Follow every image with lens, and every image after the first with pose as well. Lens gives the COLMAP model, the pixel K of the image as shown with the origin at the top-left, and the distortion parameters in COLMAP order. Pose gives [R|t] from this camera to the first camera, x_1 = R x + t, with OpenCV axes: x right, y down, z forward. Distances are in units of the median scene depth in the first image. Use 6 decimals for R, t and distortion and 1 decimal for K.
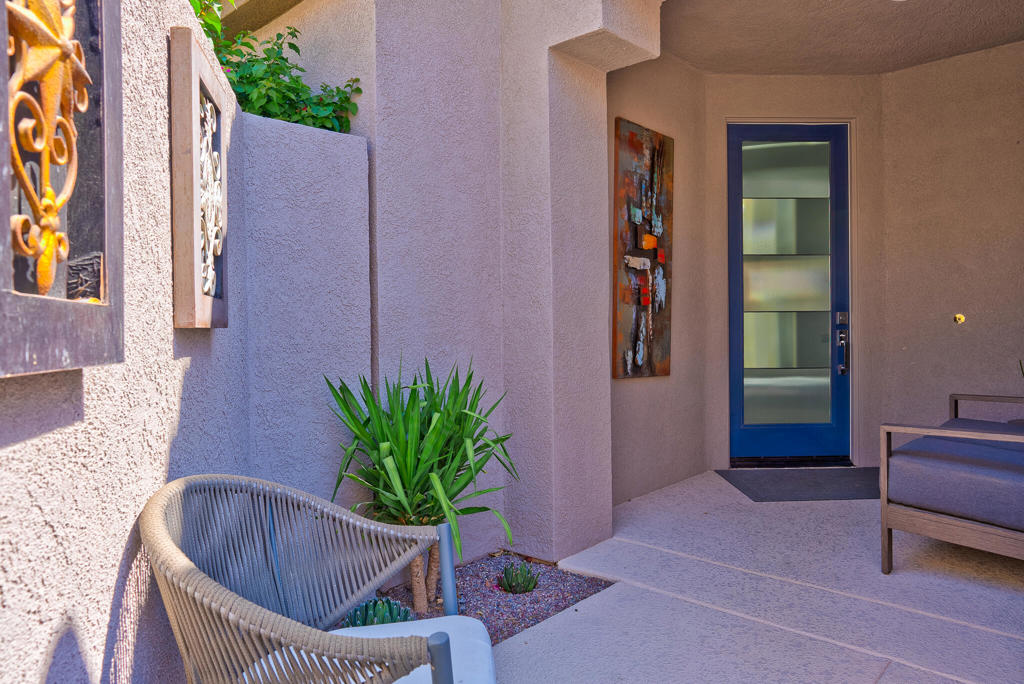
lens RADIAL K [[688.6, 0, 513.5], [0, 688.6, 336.3], [0, 0, 1]] dist [-0.037314, 0.050027]
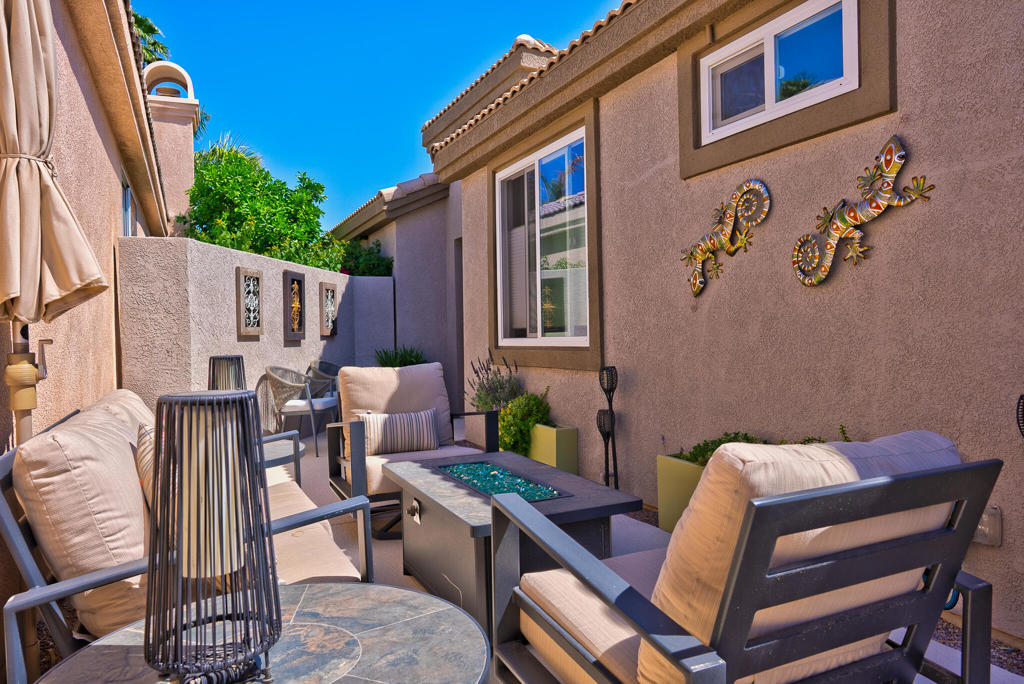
lens RADIAL K [[688.6, 0, 513.5], [0, 688.6, 336.3], [0, 0, 1]] dist [-0.037314, 0.050027]
pose [[0.925988, -0.003162, -0.377539, 2.077347], [-0.000474, 0.999954, -0.009538, 0.032535], [0.377552, 0.009011, 0.925944, -2.428123]]
